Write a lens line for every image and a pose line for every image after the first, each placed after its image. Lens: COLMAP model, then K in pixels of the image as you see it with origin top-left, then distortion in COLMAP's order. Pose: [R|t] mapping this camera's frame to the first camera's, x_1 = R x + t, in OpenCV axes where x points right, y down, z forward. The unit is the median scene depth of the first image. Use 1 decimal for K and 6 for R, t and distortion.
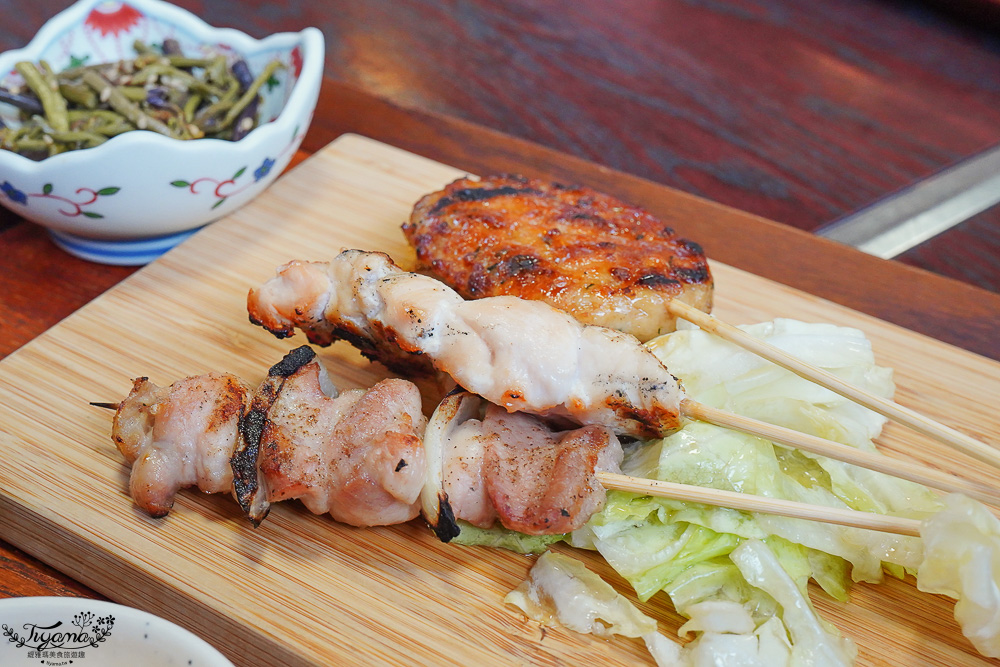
lens RADIAL K [[1429.0, 0, 500.0], [0, 1429.0, 333.5], [0, 0, 1]] dist [0.016988, 0.028960]
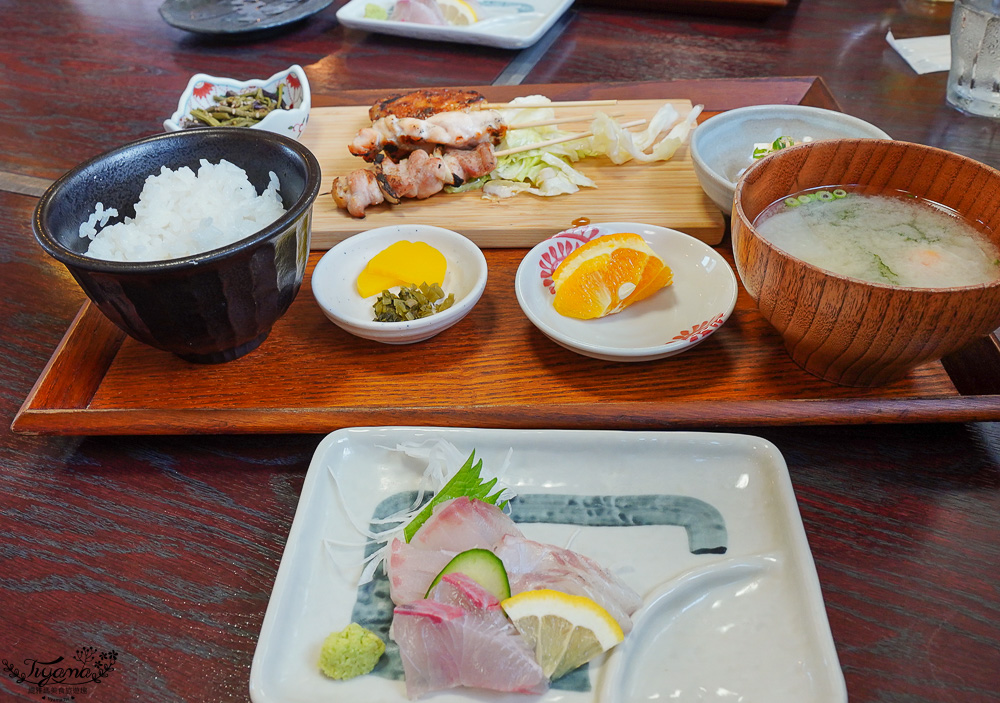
lens RADIAL K [[953.3, 0, 500.0], [0, 953.3, 351.5], [0, 0, 1]] dist [-0.001253, -0.001651]
pose [[0.875606, -0.376115, 0.303071, -0.695862], [0.358037, 0.926543, 0.115442, 0.258854], [-0.324228, 0.007429, 0.945950, -0.957946]]
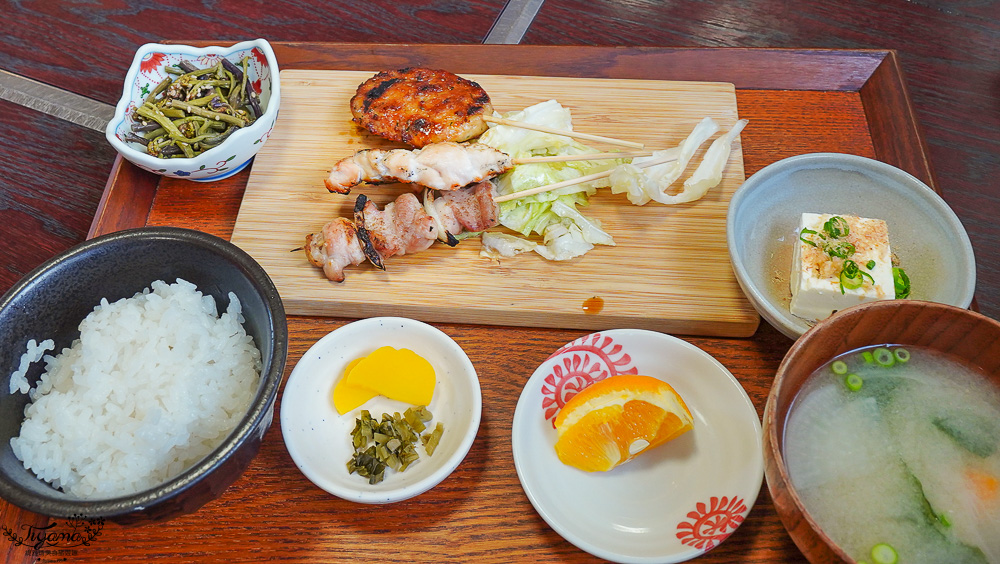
lens RADIAL K [[1038.0, 0, 503.3], [0, 1038.0, 230.4], [0, 0, 1]] dist [-0.002670, 0.004223]
pose [[0.889596, -0.405509, 0.210196, -0.336451], [0.329537, 0.888482, 0.319382, -0.450896], [-0.316268, -0.214853, 0.924020, -0.785691]]
